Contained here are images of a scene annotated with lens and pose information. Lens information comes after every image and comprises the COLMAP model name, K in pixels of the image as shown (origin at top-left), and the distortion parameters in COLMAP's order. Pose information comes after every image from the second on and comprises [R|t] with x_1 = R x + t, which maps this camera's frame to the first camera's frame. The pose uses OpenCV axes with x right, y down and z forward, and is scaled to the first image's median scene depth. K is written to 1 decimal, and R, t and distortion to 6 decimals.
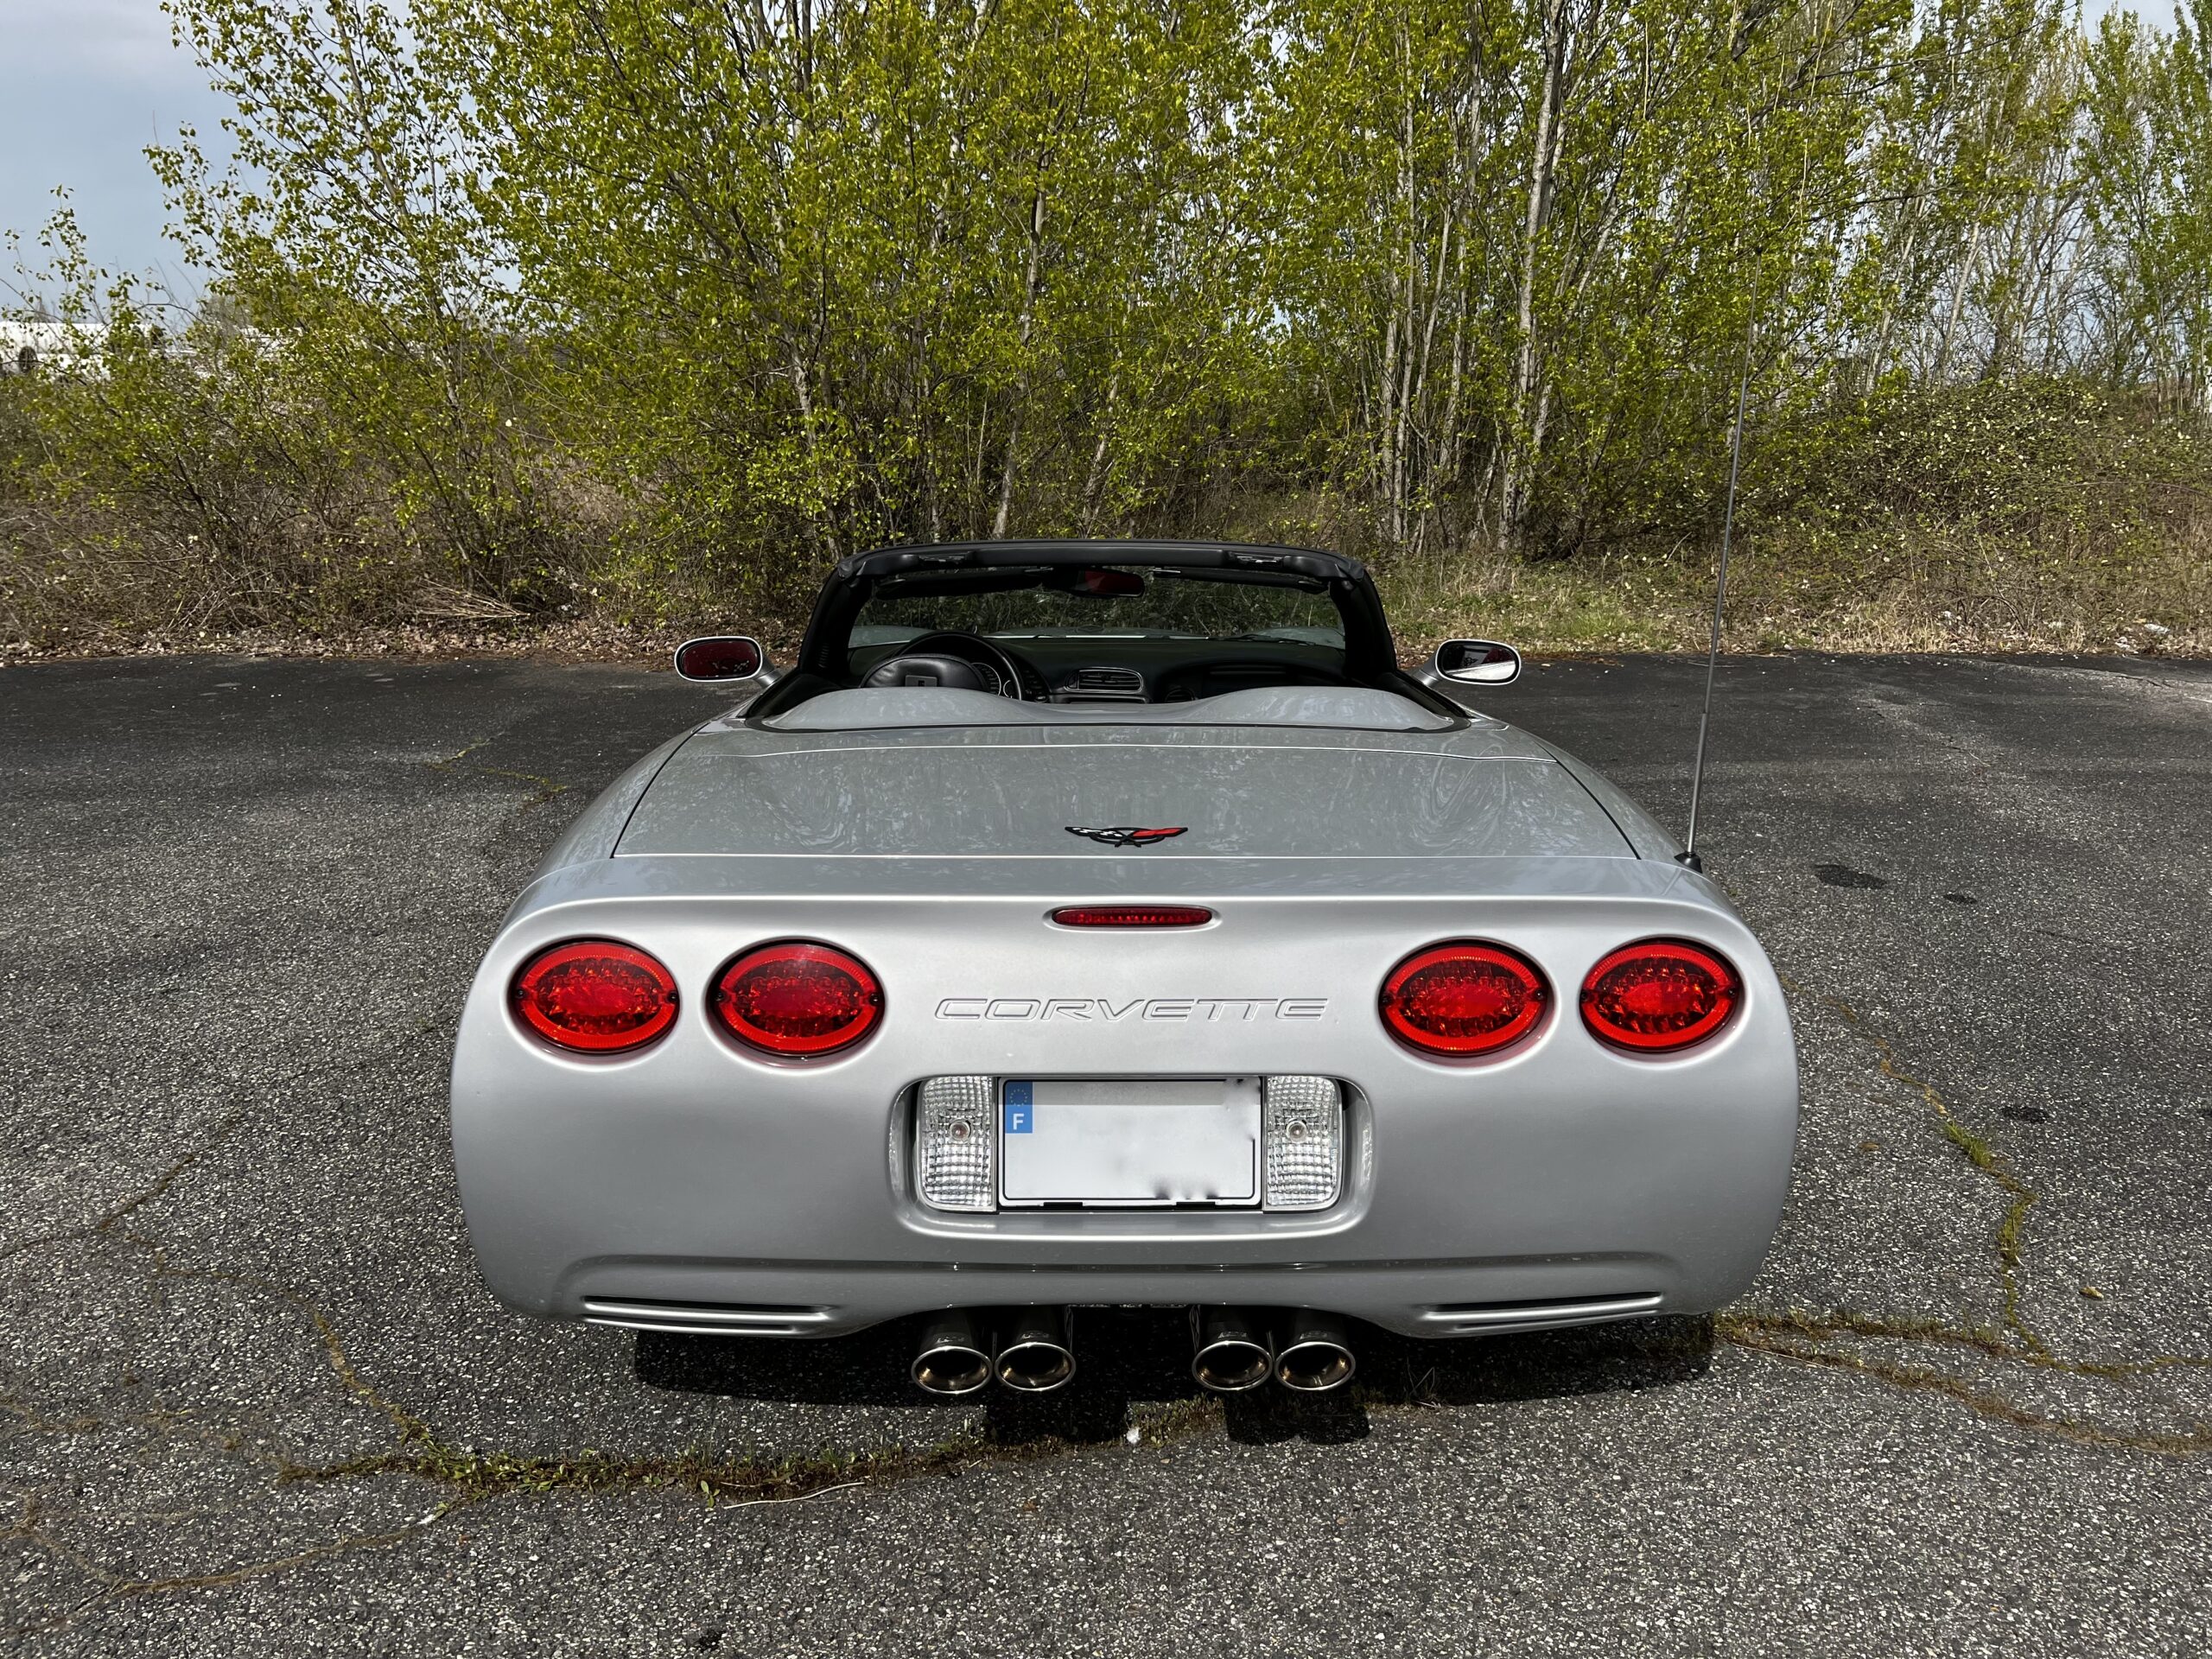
lens RADIAL K [[1682.7, 0, 1108.2], [0, 1682.7, 825.2], [0, 0, 1]] dist [0.040696, -0.041109]
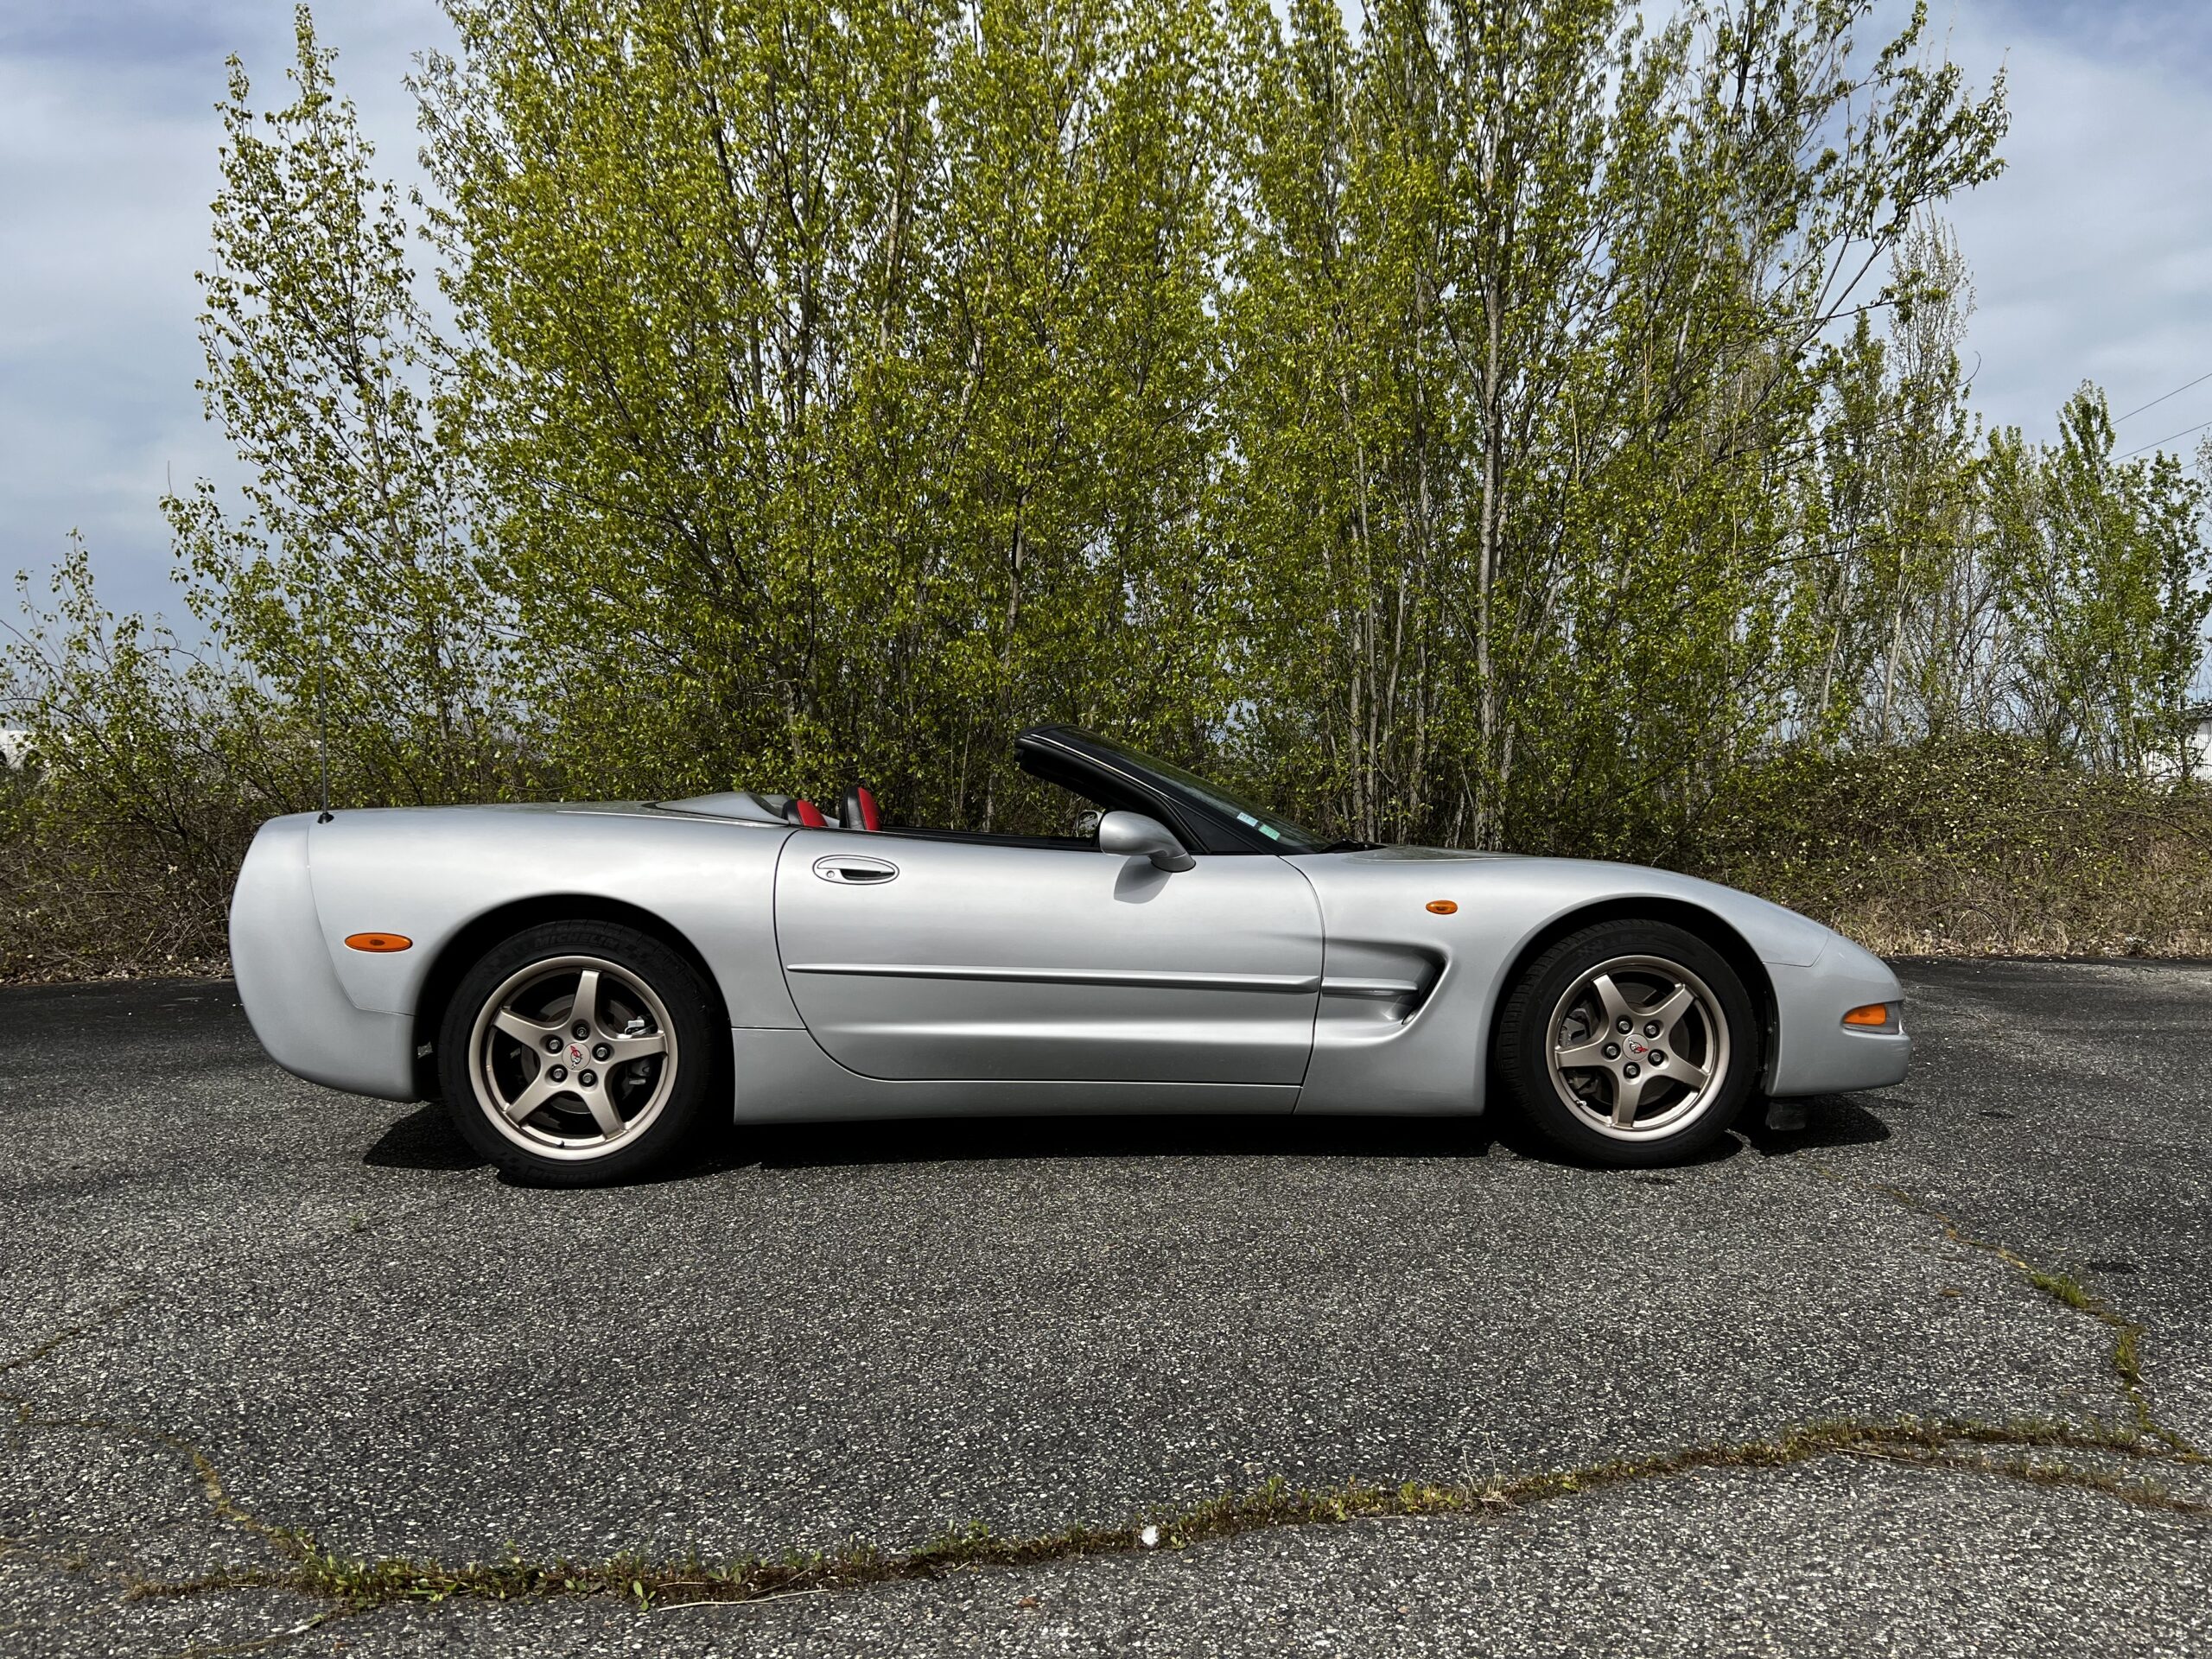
lens RADIAL K [[1666.9, 0, 1106.0], [0, 1666.9, 829.5], [0, 0, 1]] dist [0.077189, -0.088334]
pose [[0.999796, -0.015677, 0.012730, -0.010945], [0.018224, 0.972012, -0.234223, 0.193585], [-0.008701, 0.234407, 0.972100, 0.087386]]
